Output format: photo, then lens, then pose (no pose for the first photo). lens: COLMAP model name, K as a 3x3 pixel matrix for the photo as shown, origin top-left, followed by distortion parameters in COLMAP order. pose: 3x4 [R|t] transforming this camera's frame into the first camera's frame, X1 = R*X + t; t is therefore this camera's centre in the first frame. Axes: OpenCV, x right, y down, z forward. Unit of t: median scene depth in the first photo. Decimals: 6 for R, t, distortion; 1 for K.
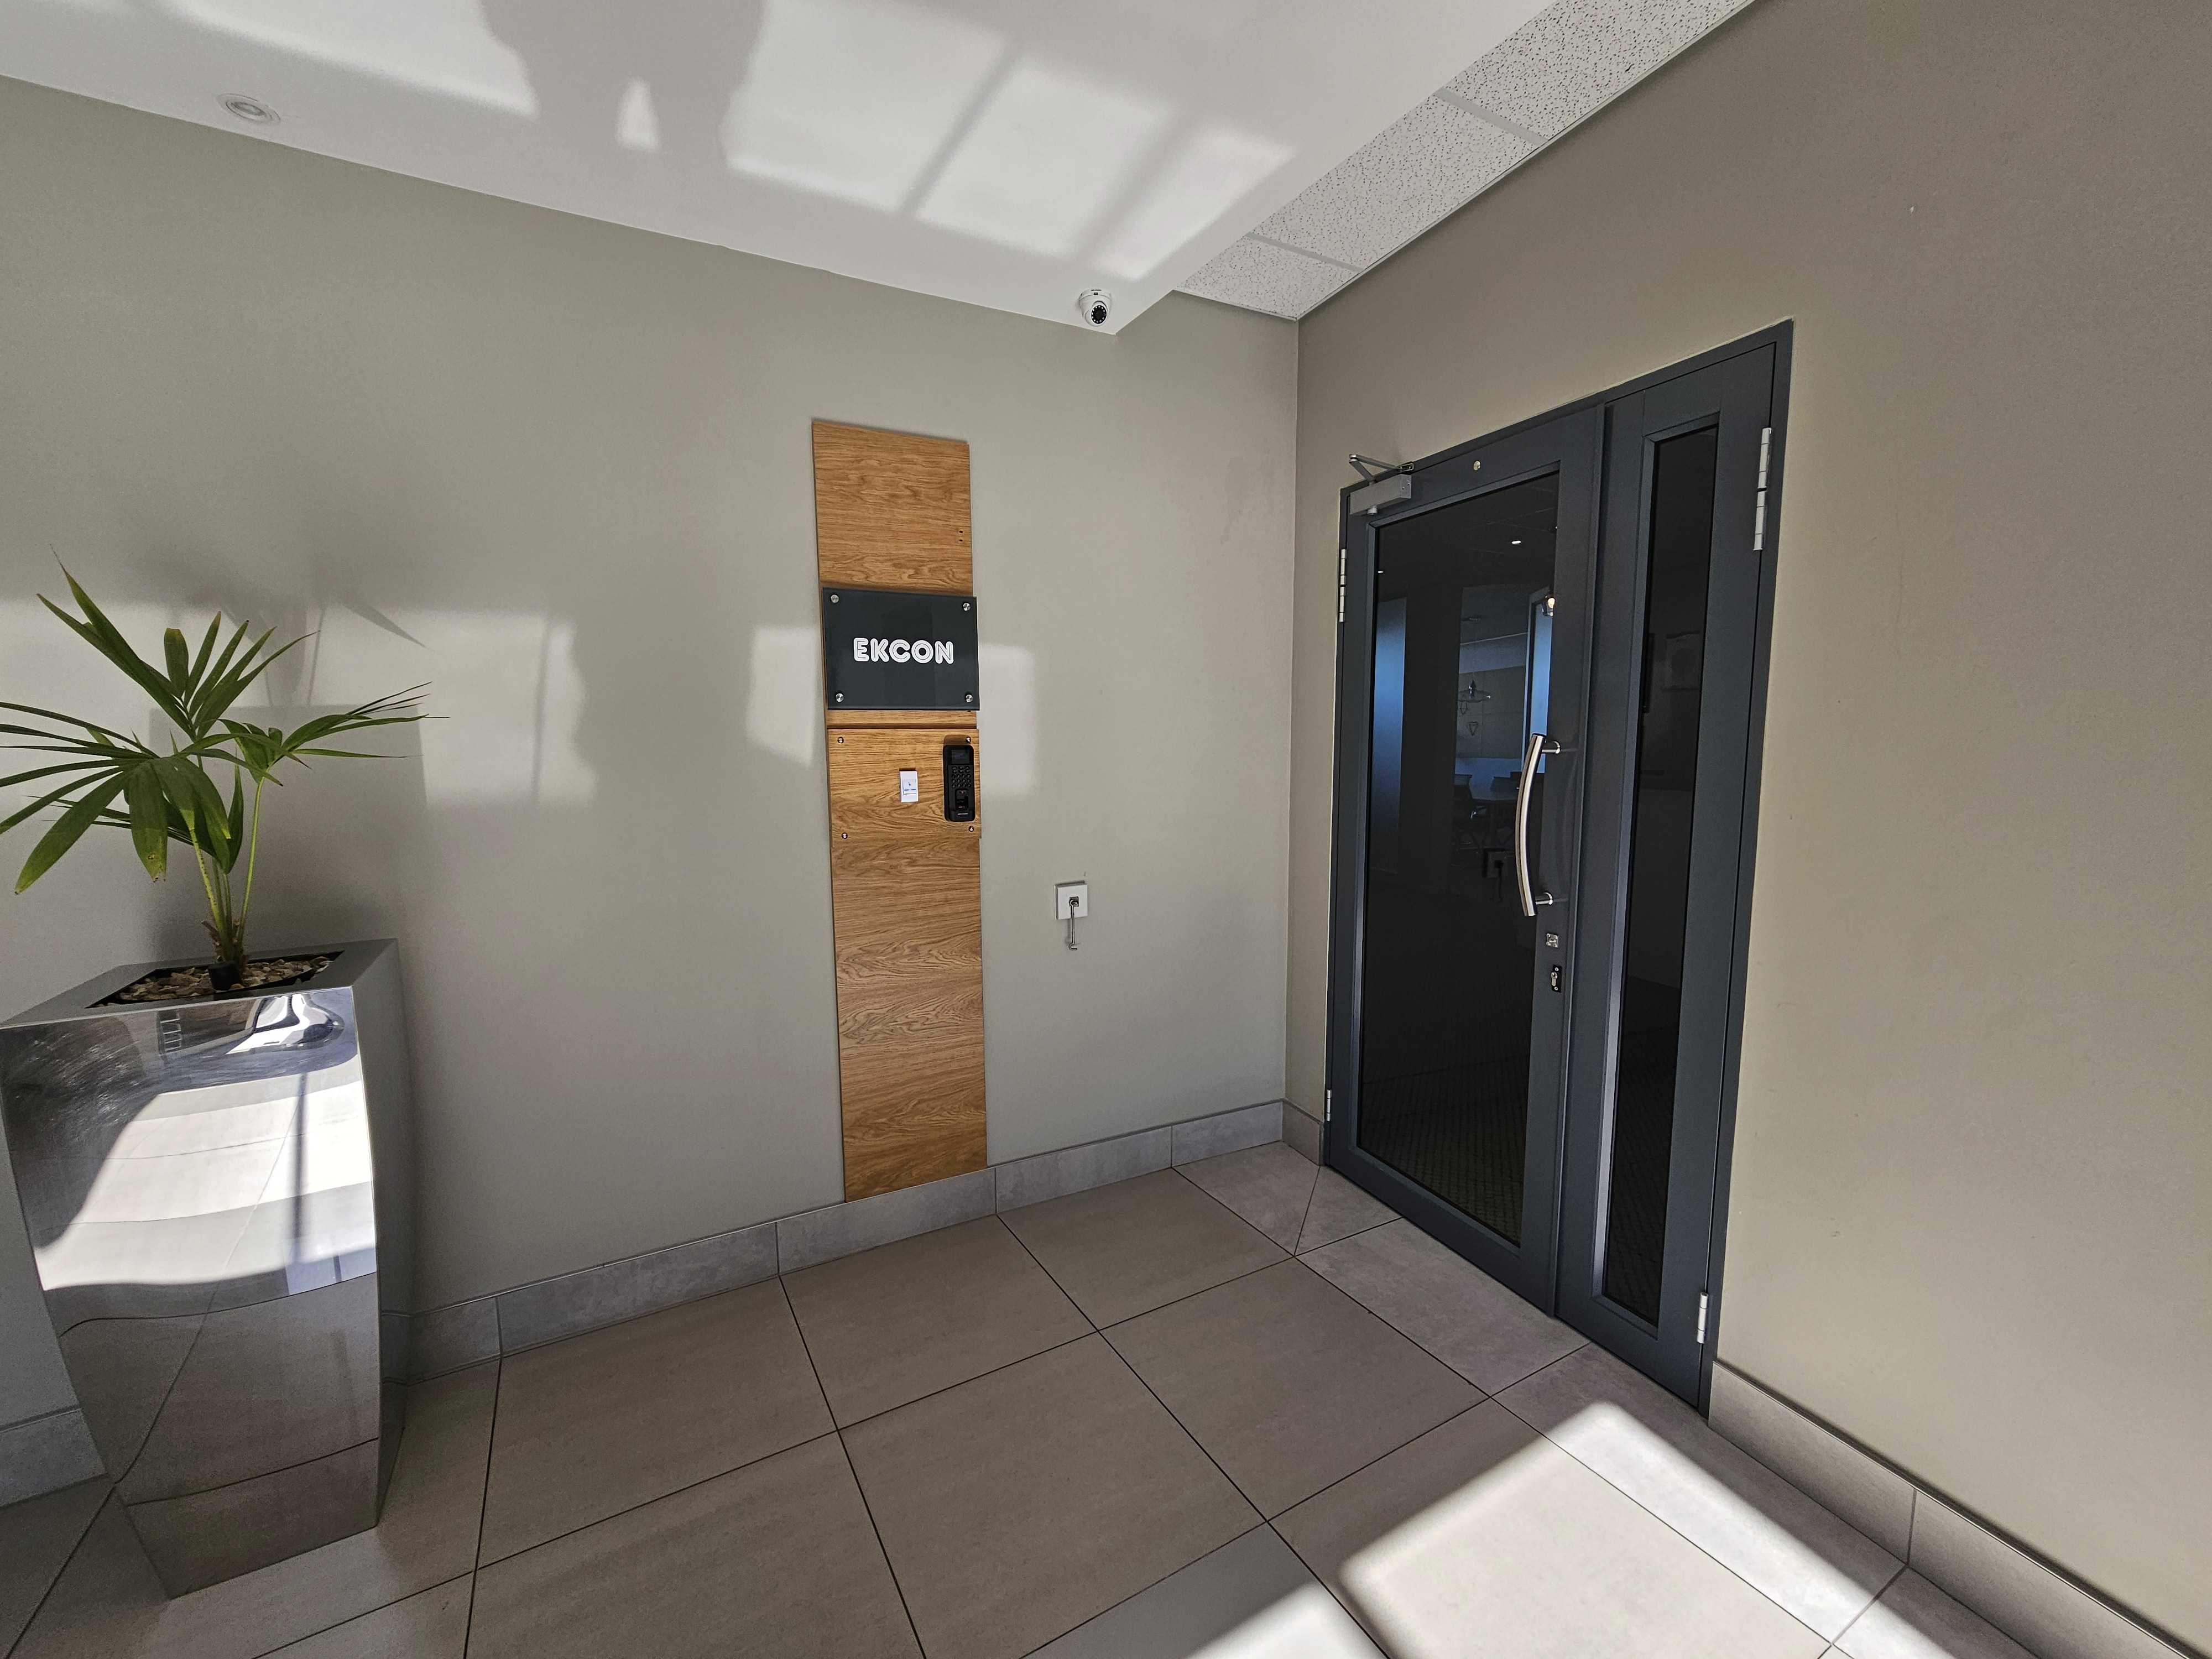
lens RADIAL K [[912.7, 0, 1104.4], [0, 912.7, 838.4], [0, 0, 1]] dist [-0.001254, -0.000072]
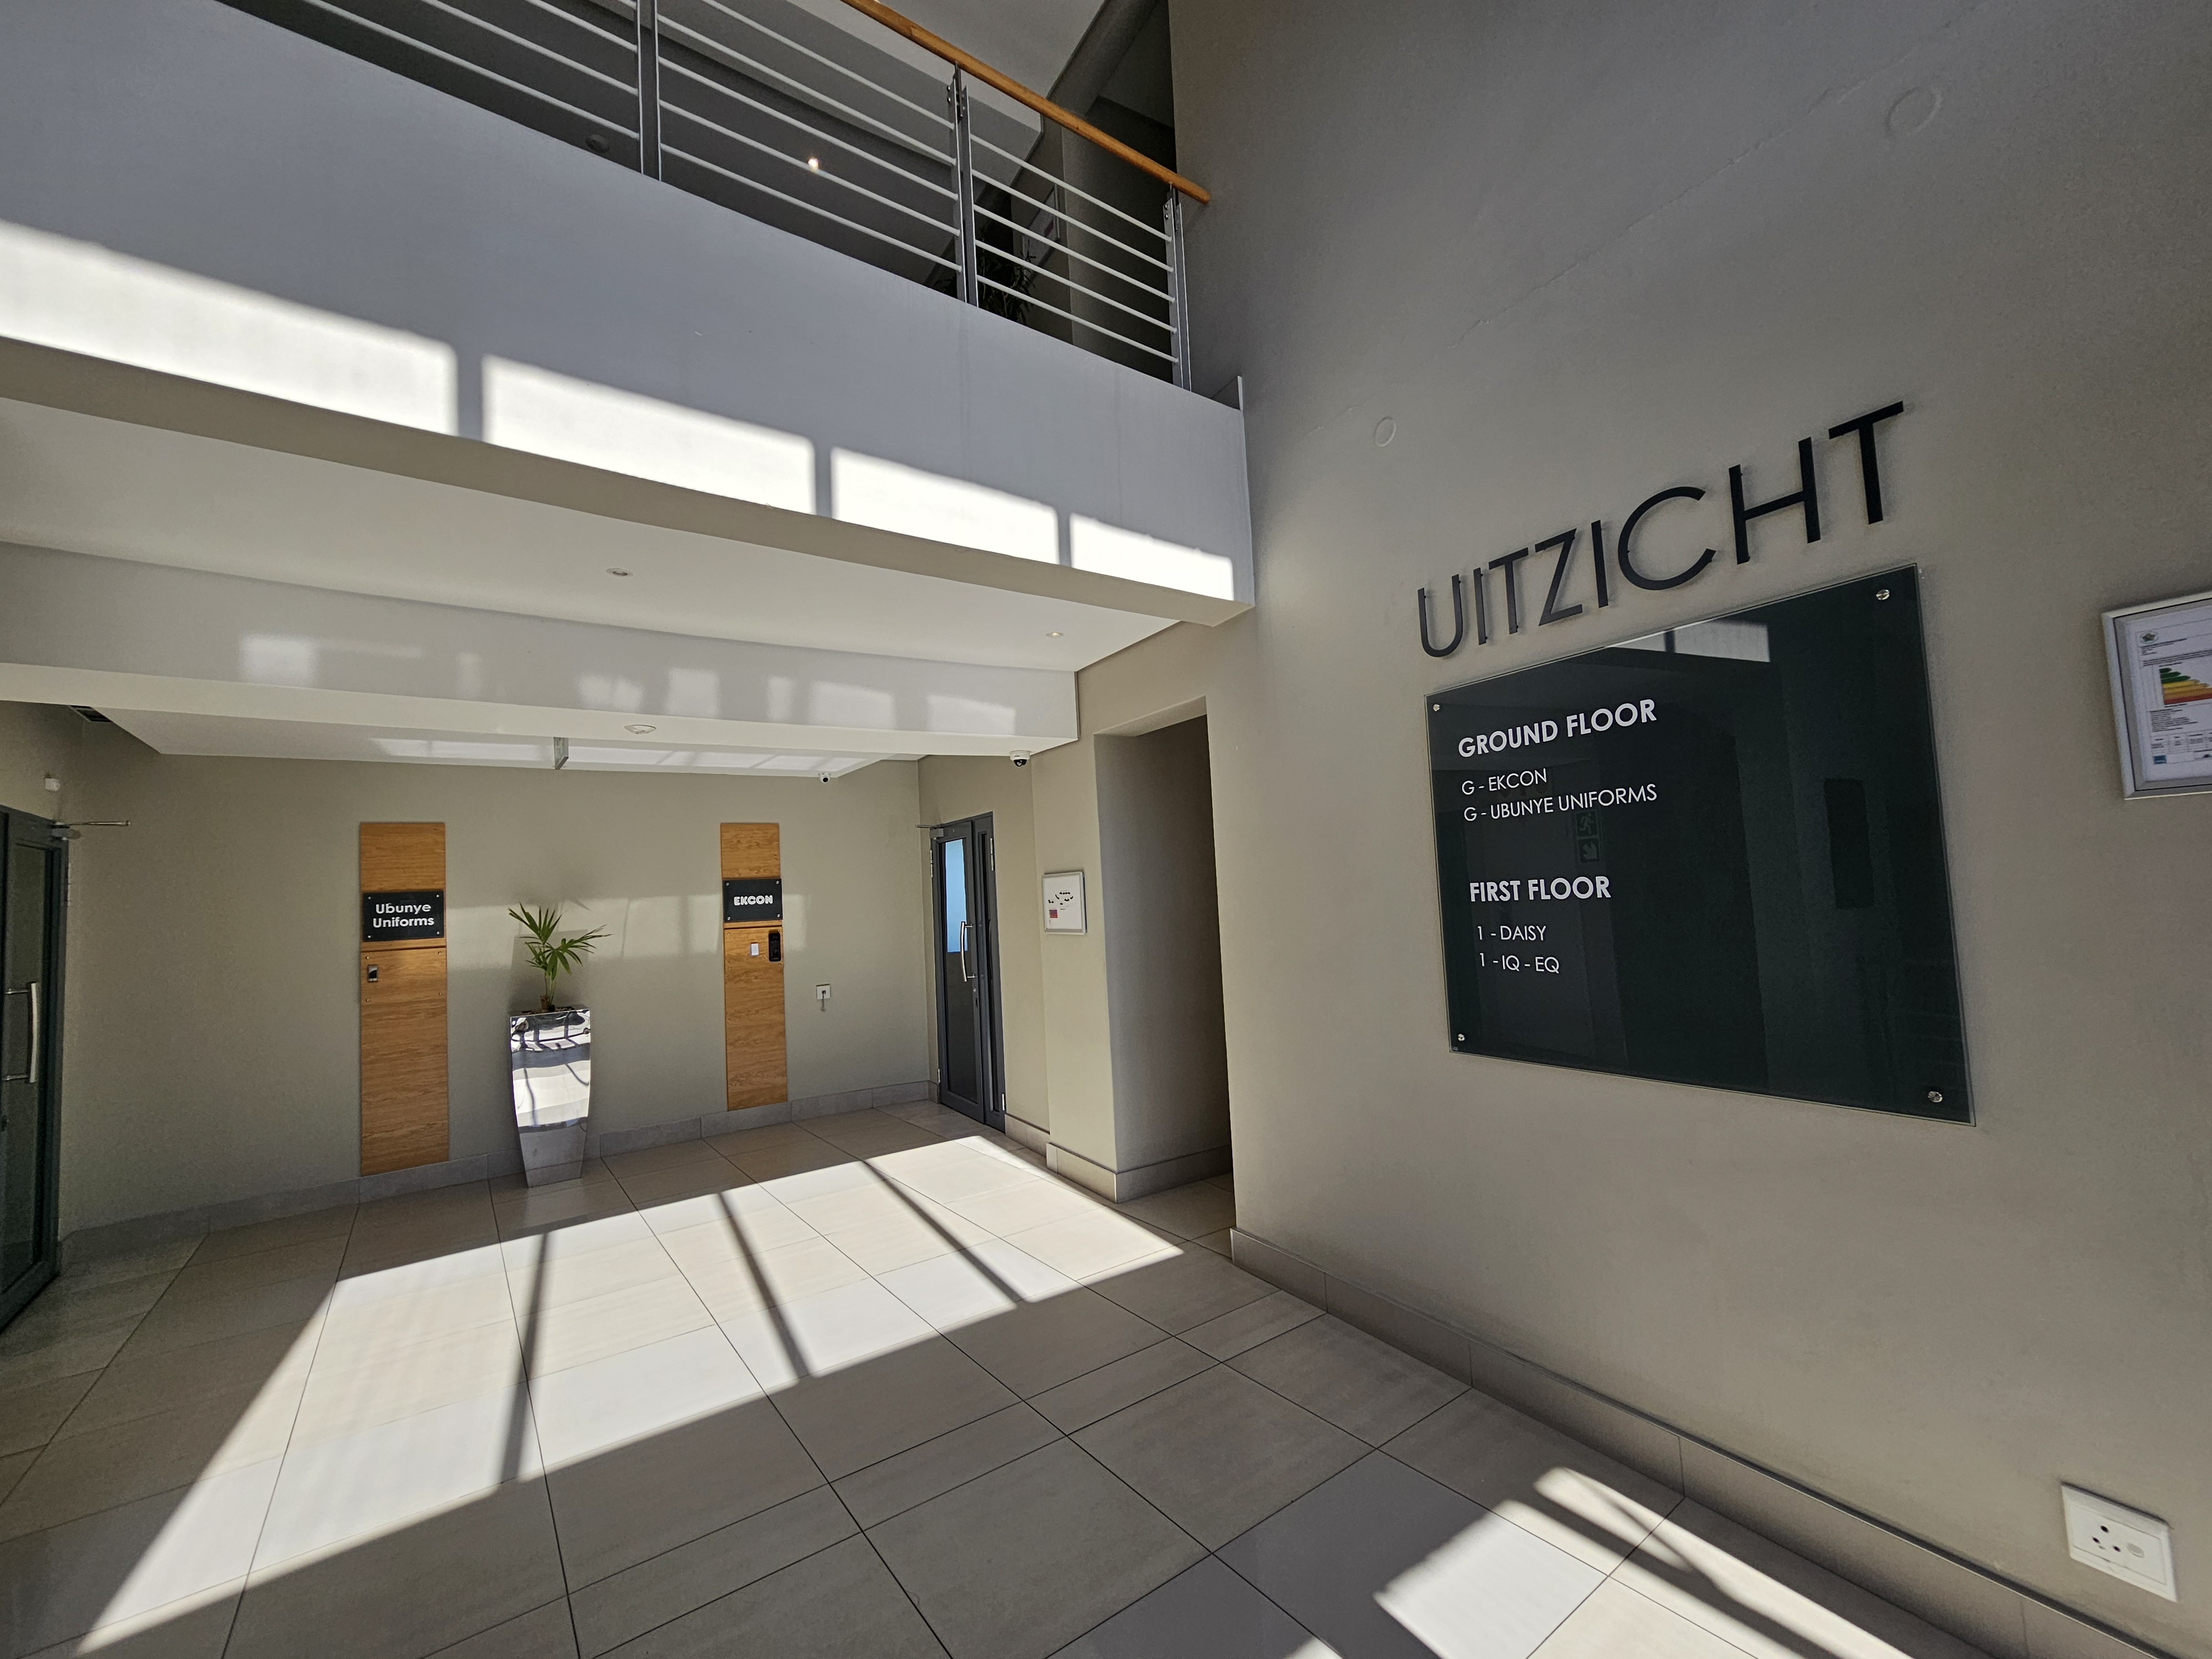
lens RADIAL K [[912.7, 0, 1104.4], [0, 912.7, 838.4], [0, 0, 1]] dist [-0.001254, -0.000072]
pose [[0.993684, -0.035456, 0.106462, 0.535719], [0.053546, 0.983606, -0.172198, 0.140546], [-0.098611, 0.176811, 0.979292, -1.799140]]
